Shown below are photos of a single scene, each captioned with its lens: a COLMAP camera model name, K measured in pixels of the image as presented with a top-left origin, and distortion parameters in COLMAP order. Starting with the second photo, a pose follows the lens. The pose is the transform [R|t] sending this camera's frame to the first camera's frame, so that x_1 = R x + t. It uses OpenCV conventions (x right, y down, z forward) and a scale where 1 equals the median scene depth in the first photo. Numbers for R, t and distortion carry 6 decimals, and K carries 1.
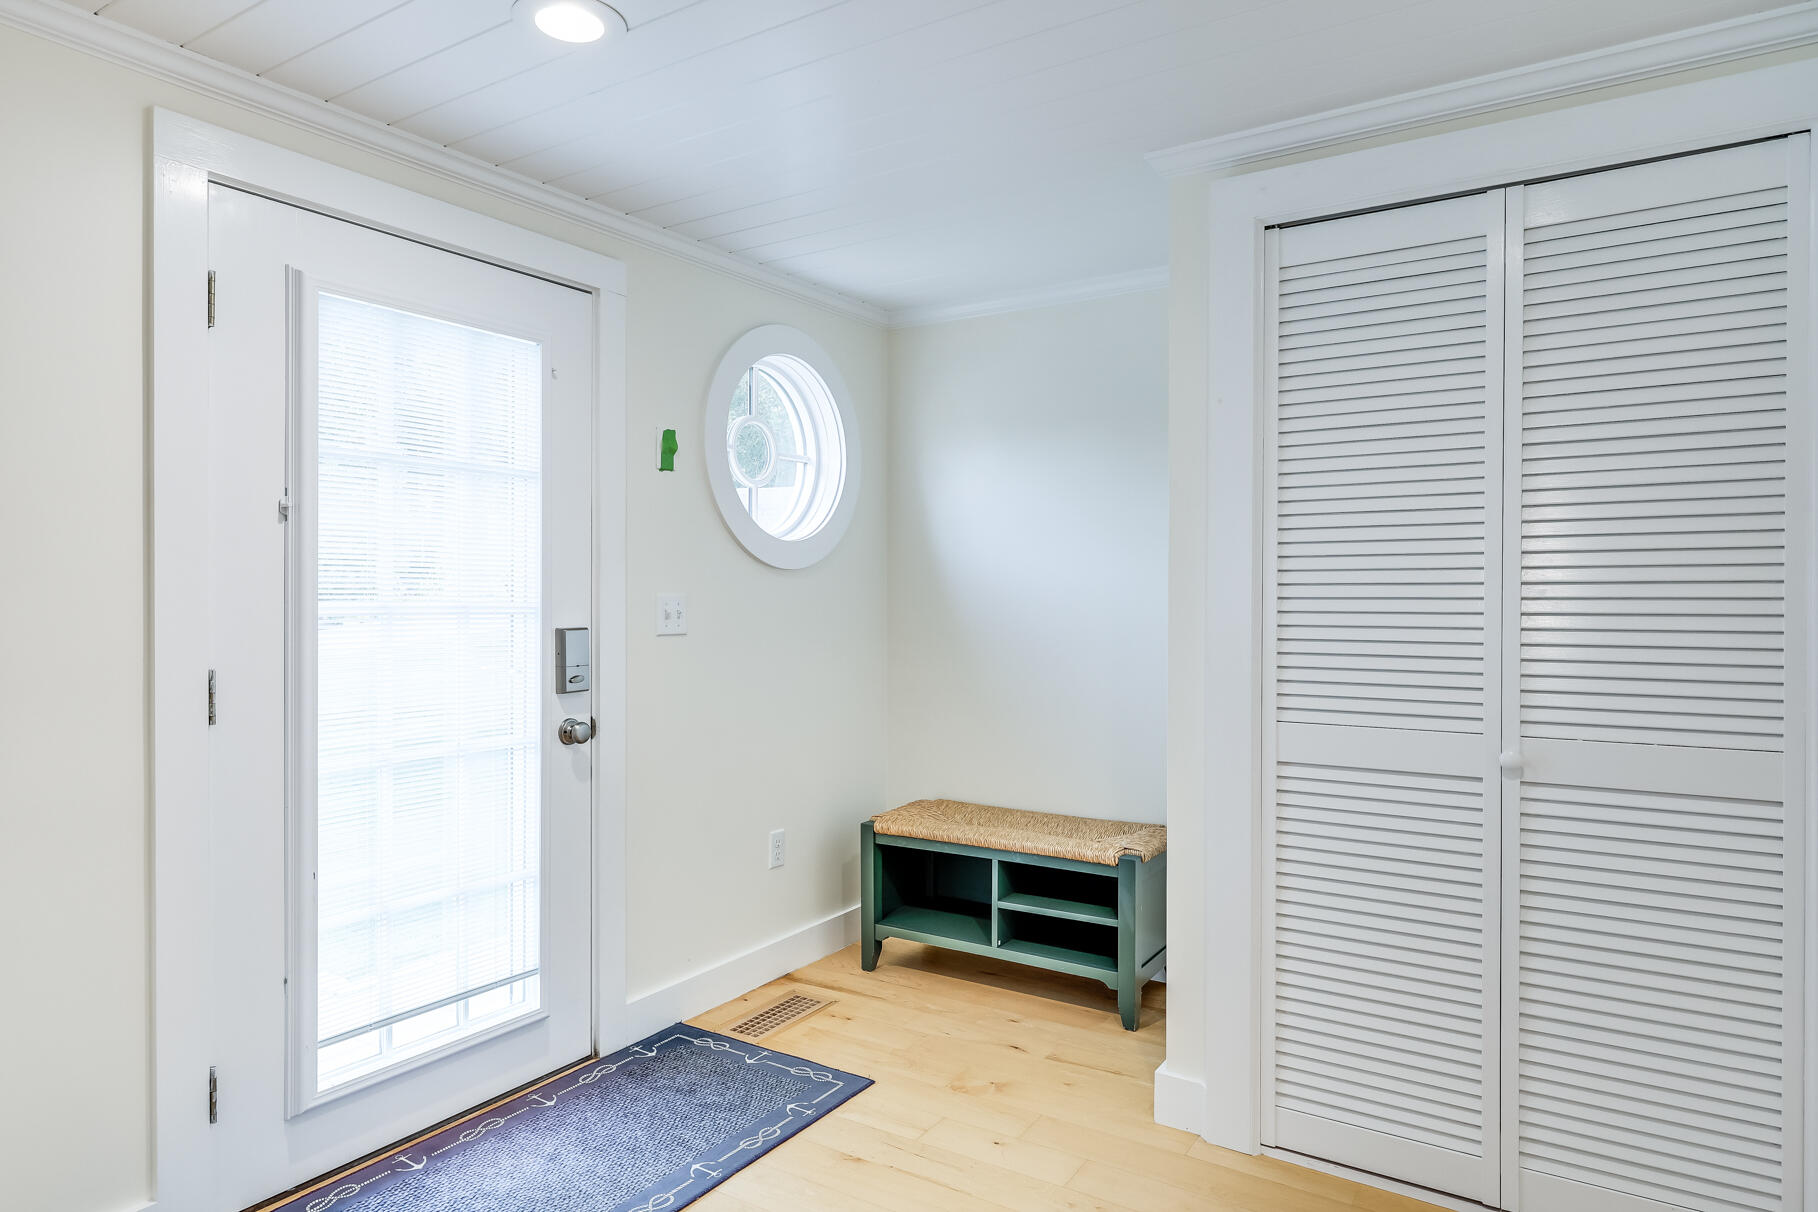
lens RADIAL K [[1074.6, 0, 909.1], [0, 1074.6, 600.2], [0, 0, 1]] dist [-0.001988, -0.000088]
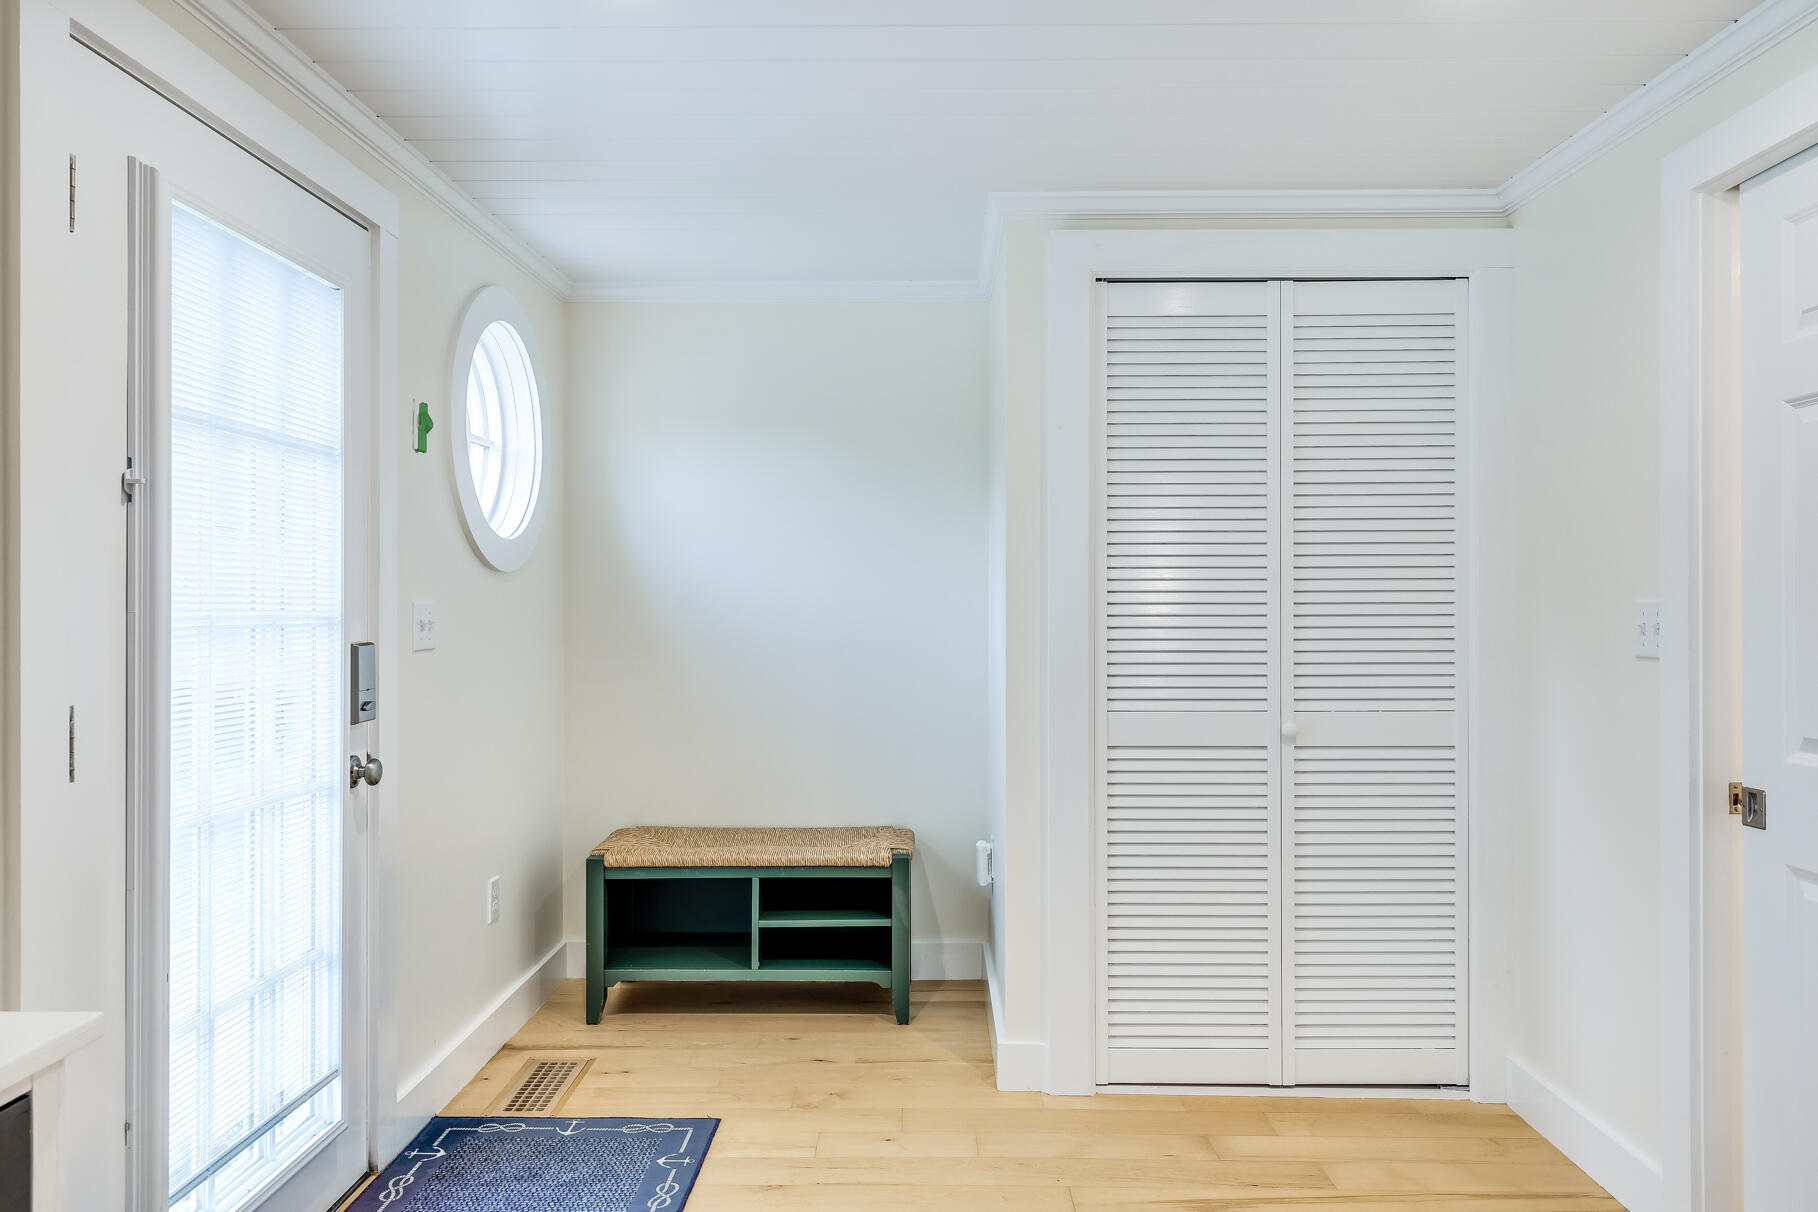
lens RADIAL K [[1225.3, 0, 894.4], [0, 1225.3, 601.6], [0, 0, 1]] dist [0.019226, -0.044467]
pose [[0.850574, -0.001338, 0.525853, -0.447422], [0.003682, 0.999987, -0.003411, -0.000465], [-0.525842, 0.004838, 0.850569, 0.004235]]
